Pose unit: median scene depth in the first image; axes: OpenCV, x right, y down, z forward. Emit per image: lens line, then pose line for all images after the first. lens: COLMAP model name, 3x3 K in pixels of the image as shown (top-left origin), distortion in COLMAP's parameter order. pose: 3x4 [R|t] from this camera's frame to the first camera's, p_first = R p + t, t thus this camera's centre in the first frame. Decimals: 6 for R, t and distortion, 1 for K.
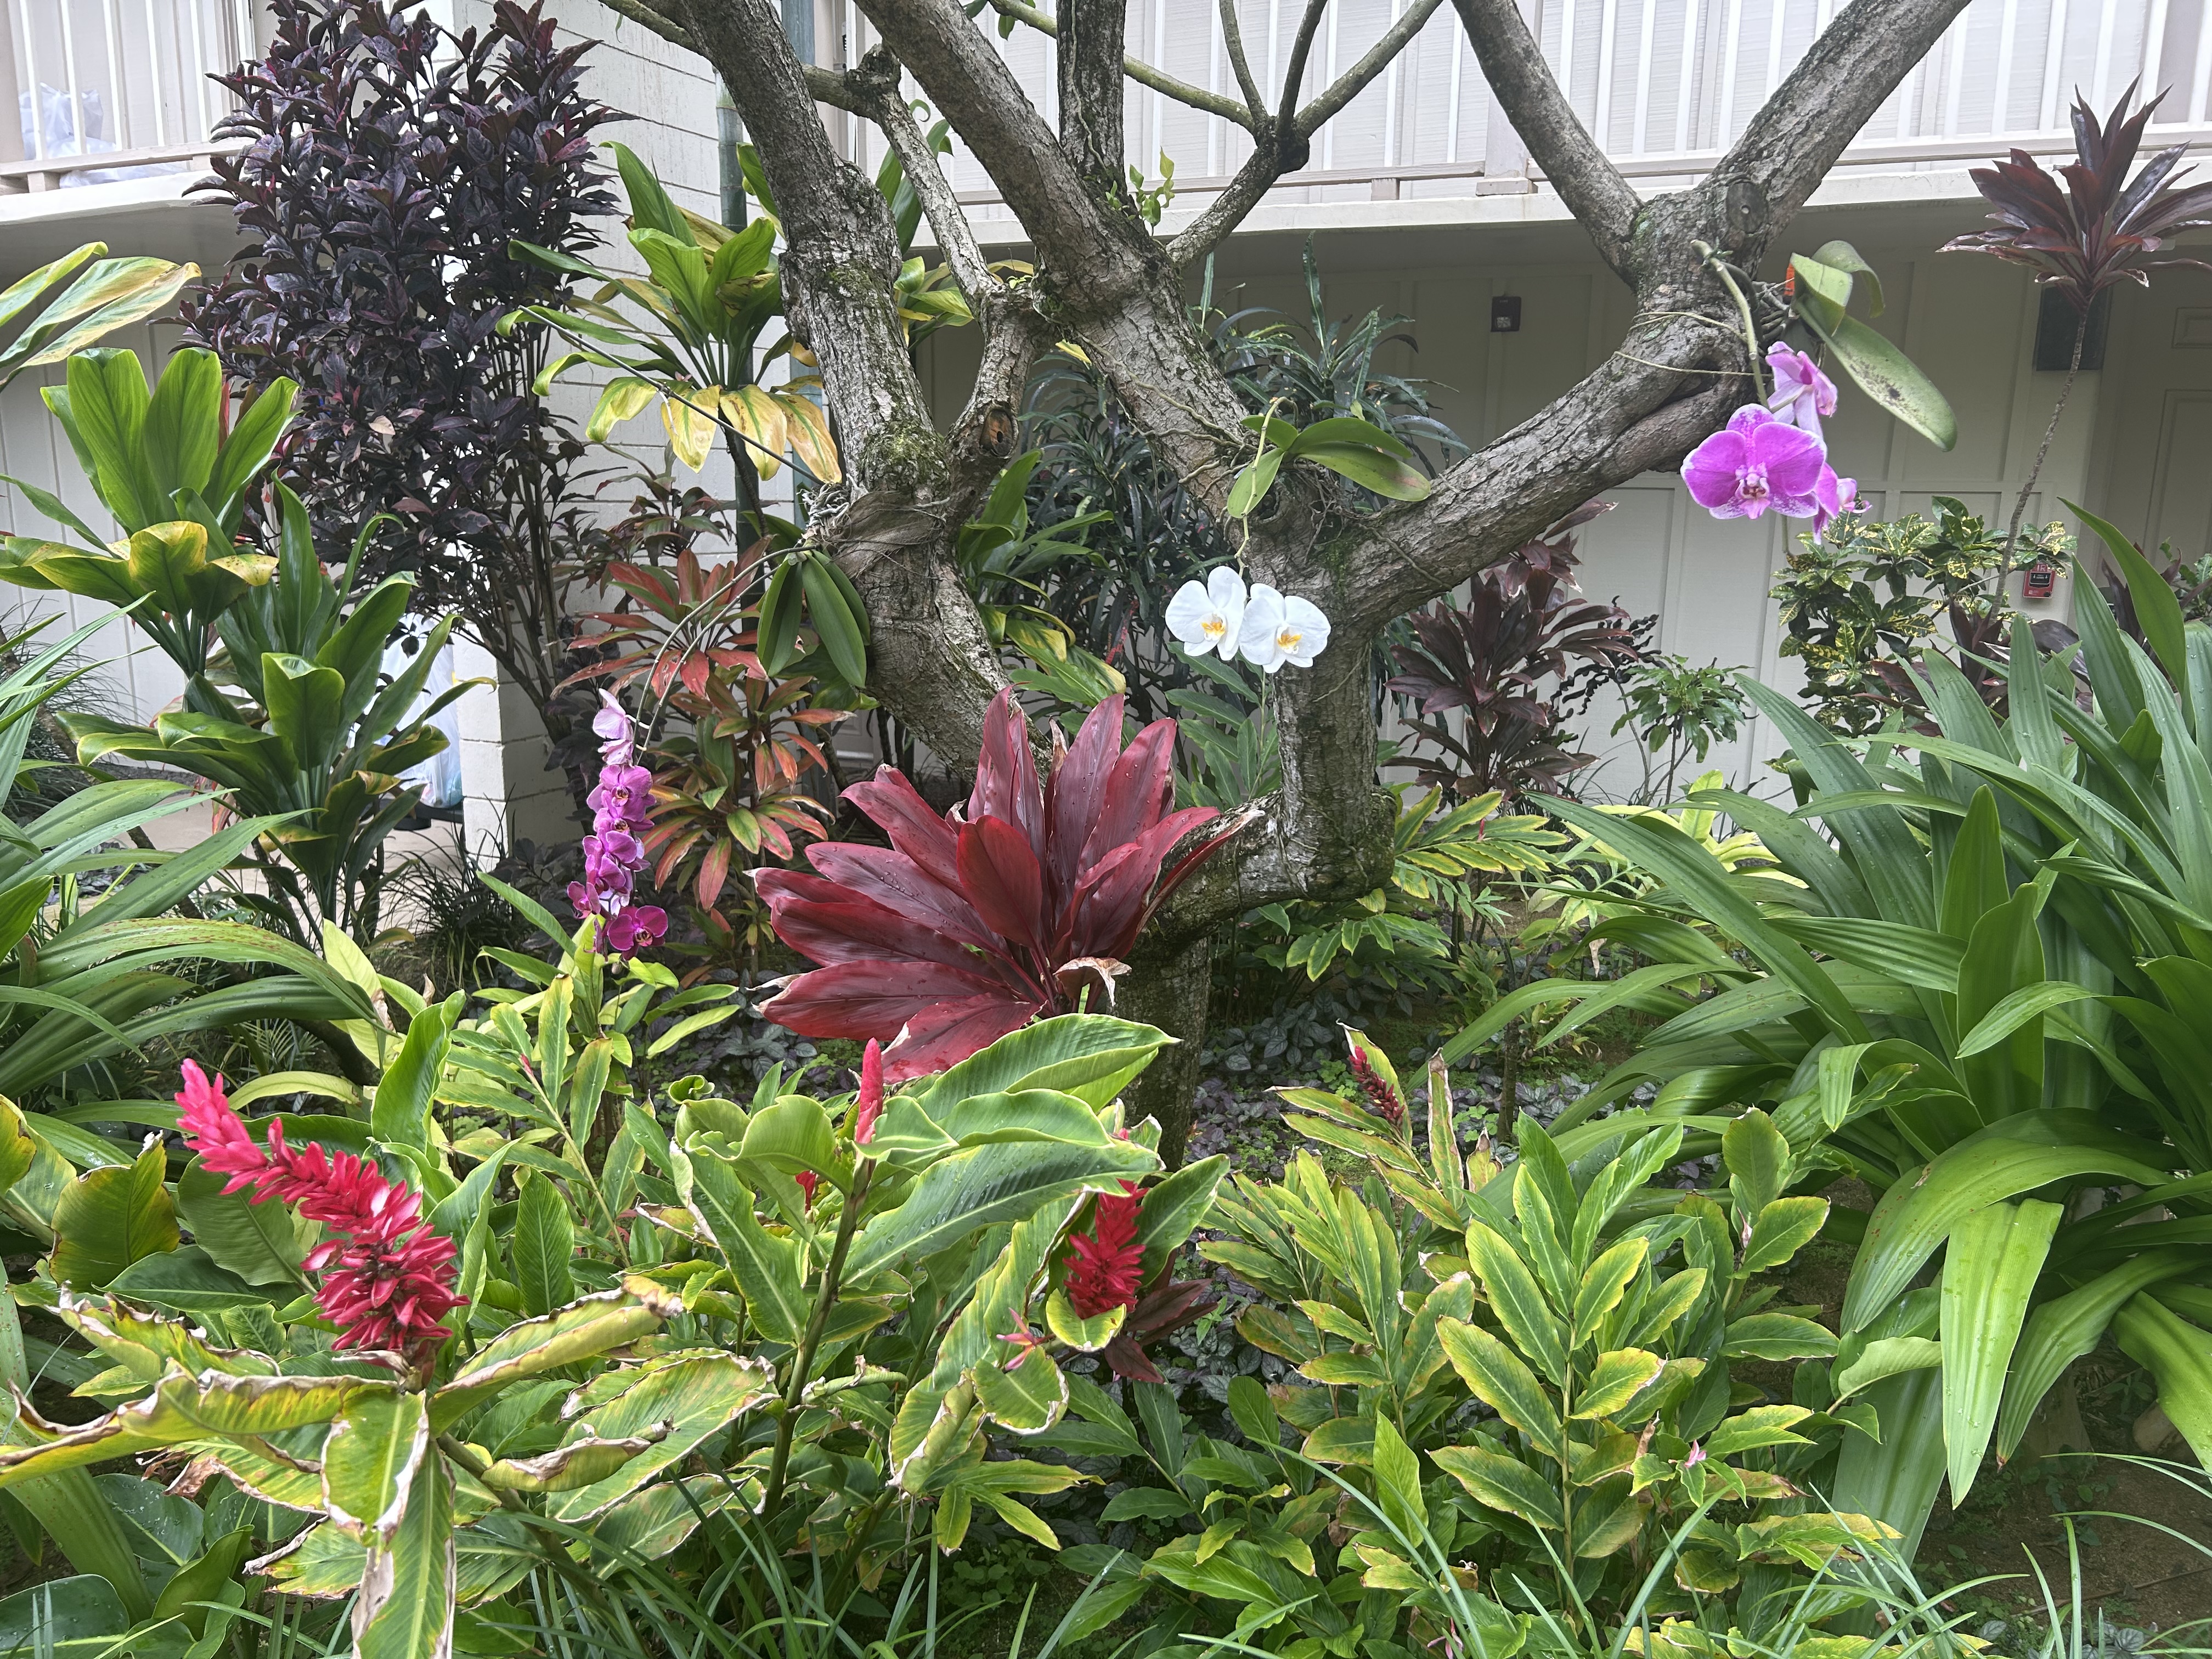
lens RADIAL K [[1716.8, 0, 1106.0], [0, 1716.8, 829.5], [0, 0, 1]] dist [0.116470, -0.127094]
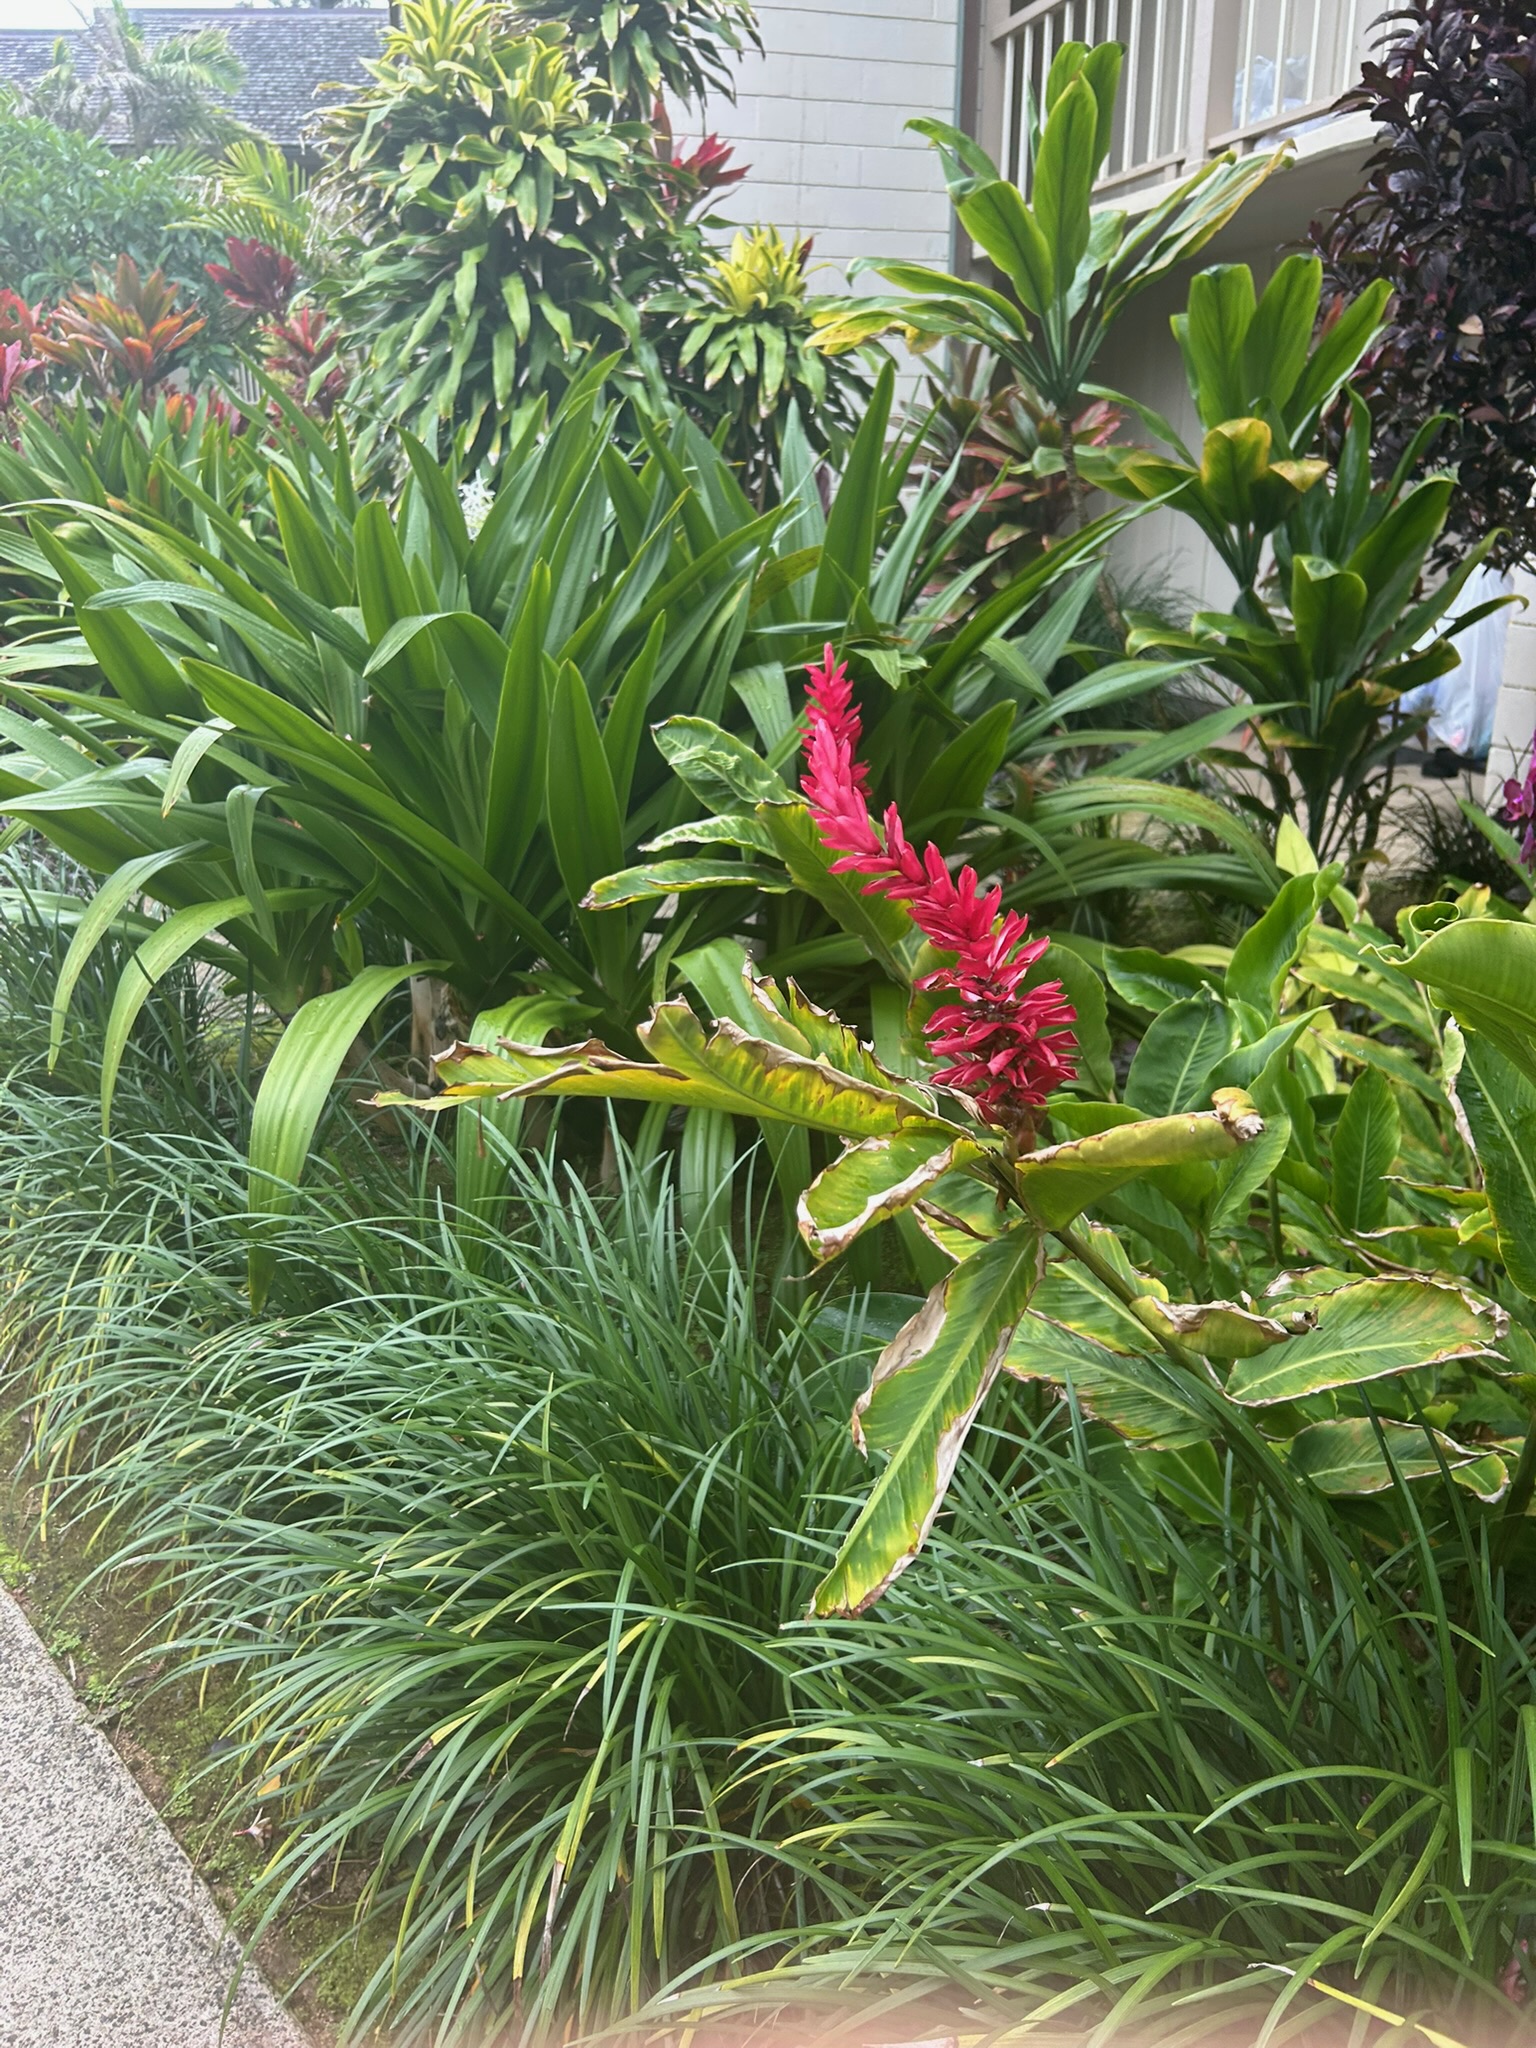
lens RADIAL K [[1589.5, 0, 768.1], [0, 1589.5, 982.5], [0, 0, 1]] dist [0.116470, -0.127094]
pose [[0.685379, 0.206831, -0.698196, 0.020035], [-0.137352, 0.978322, 0.154983, 0.037038], [0.715116, -0.010323, 0.698930, 0.102899]]
